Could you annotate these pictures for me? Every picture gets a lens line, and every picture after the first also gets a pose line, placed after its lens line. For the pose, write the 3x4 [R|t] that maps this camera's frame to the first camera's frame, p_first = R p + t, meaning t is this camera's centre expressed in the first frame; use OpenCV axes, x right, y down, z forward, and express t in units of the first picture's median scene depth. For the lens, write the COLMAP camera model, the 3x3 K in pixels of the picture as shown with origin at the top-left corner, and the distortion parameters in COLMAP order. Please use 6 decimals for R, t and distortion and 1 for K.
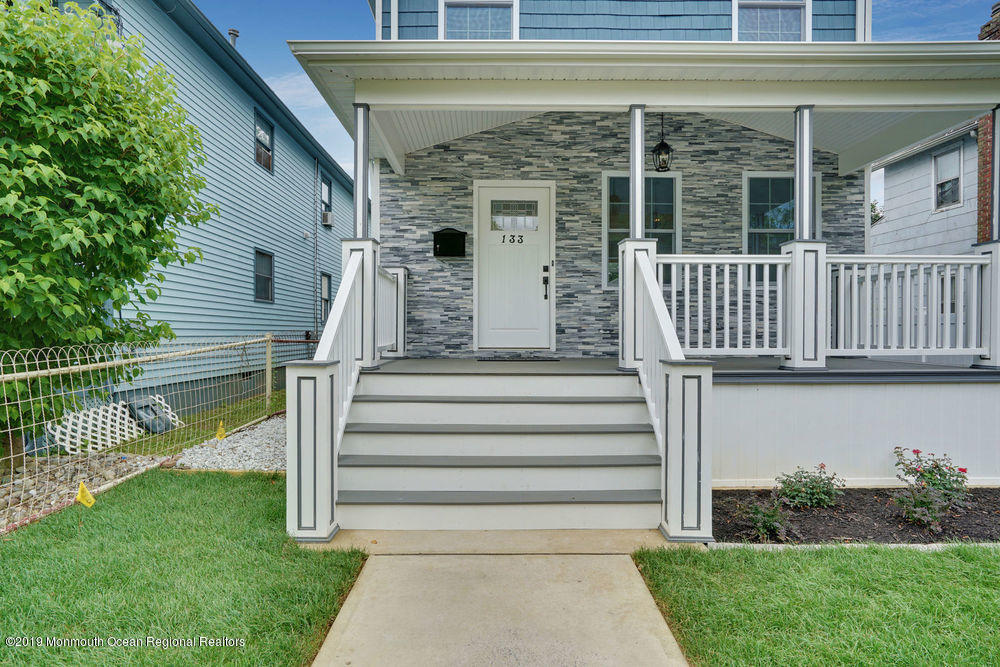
lens RADIAL K [[577.0, 0, 497.6], [0, 577.0, 330.7], [0, 0, 1]] dist [-0.055943, 0.055970]
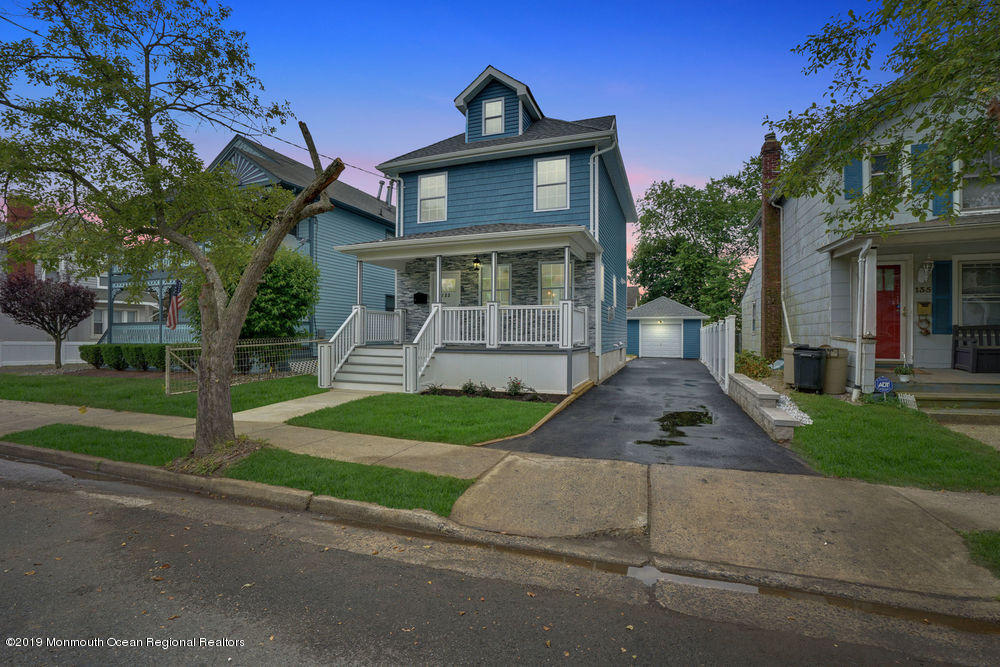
lens RADIAL K [[465.5, 0, 500.0], [0, 465.5, 333.5], [0, 0, 1]] dist [-0.079060, 0.038096]
pose [[0.934246, 0.002475, -0.356621, 0.951434], [-0.001304, 0.999993, 0.003524, -0.007964], [0.356627, -0.002827, 0.934242, -0.741170]]
